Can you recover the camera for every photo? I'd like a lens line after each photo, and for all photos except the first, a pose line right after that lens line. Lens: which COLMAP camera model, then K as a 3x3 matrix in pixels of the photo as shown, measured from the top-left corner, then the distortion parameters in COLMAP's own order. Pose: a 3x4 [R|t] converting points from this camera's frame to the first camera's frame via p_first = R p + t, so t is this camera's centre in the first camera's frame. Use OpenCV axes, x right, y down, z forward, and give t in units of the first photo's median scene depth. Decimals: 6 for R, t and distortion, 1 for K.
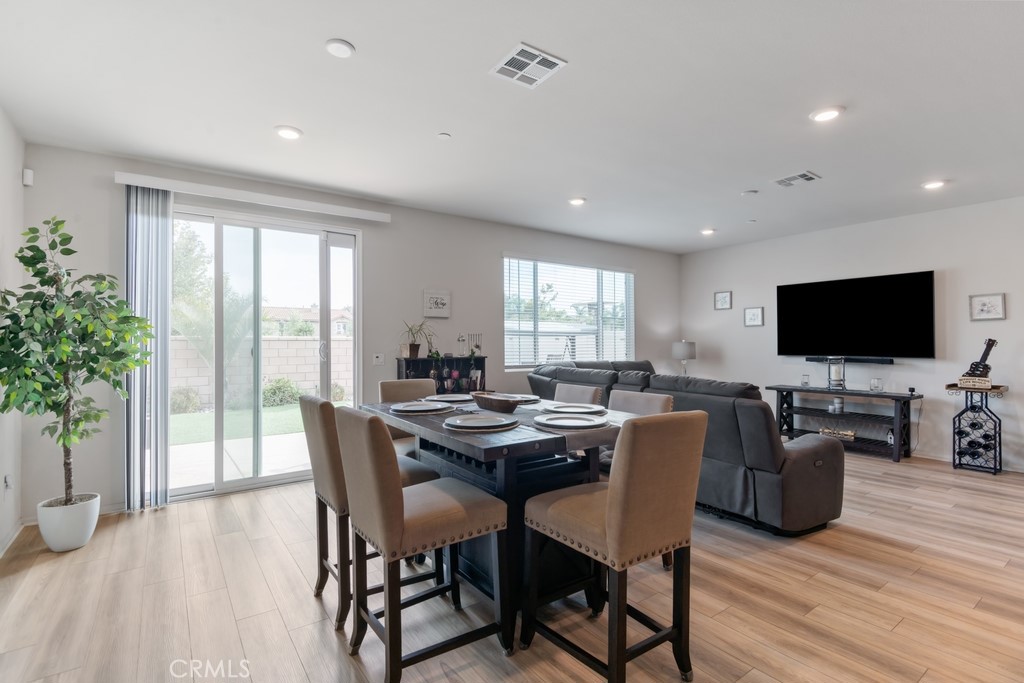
lens RADIAL K [[480.1, 0, 514.1], [0, 480.1, 338.8], [0, 0, 1]] dist [0.019588, -0.015420]
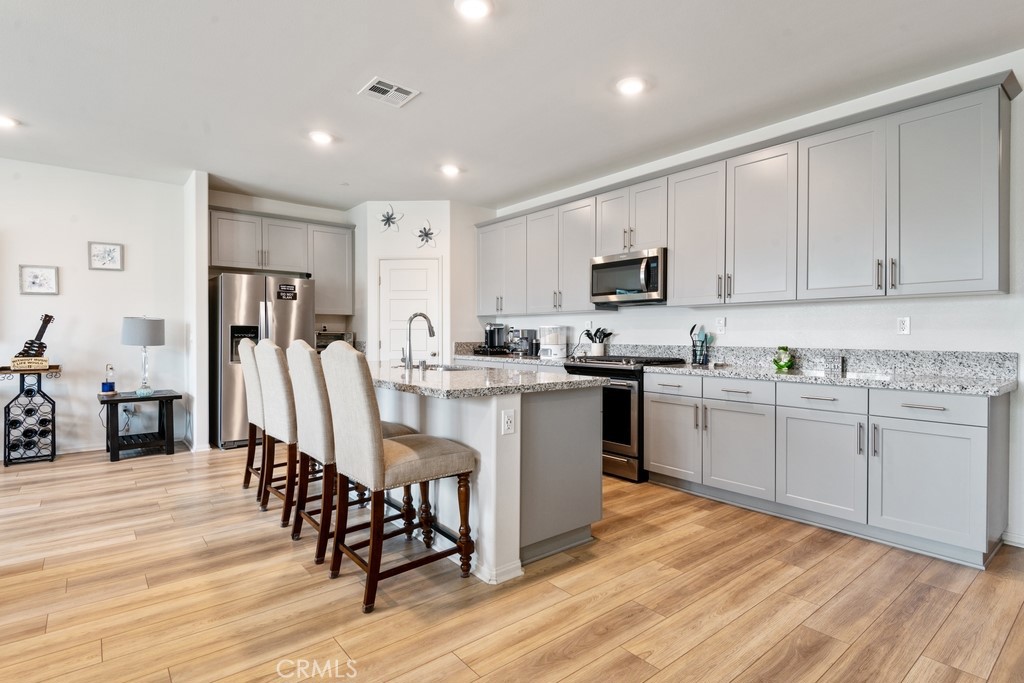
lens RADIAL K [[513.6, 0, 511.1], [0, 513.6, 337.8], [0, 0, 1]] dist [0.030918, -0.018426]
pose [[-0.052065, -0.006017, 0.998626, -0.045195], [-0.013494, 0.999895, 0.005321, 0.026624], [-0.998553, -0.013199, -0.052141, 0.167762]]
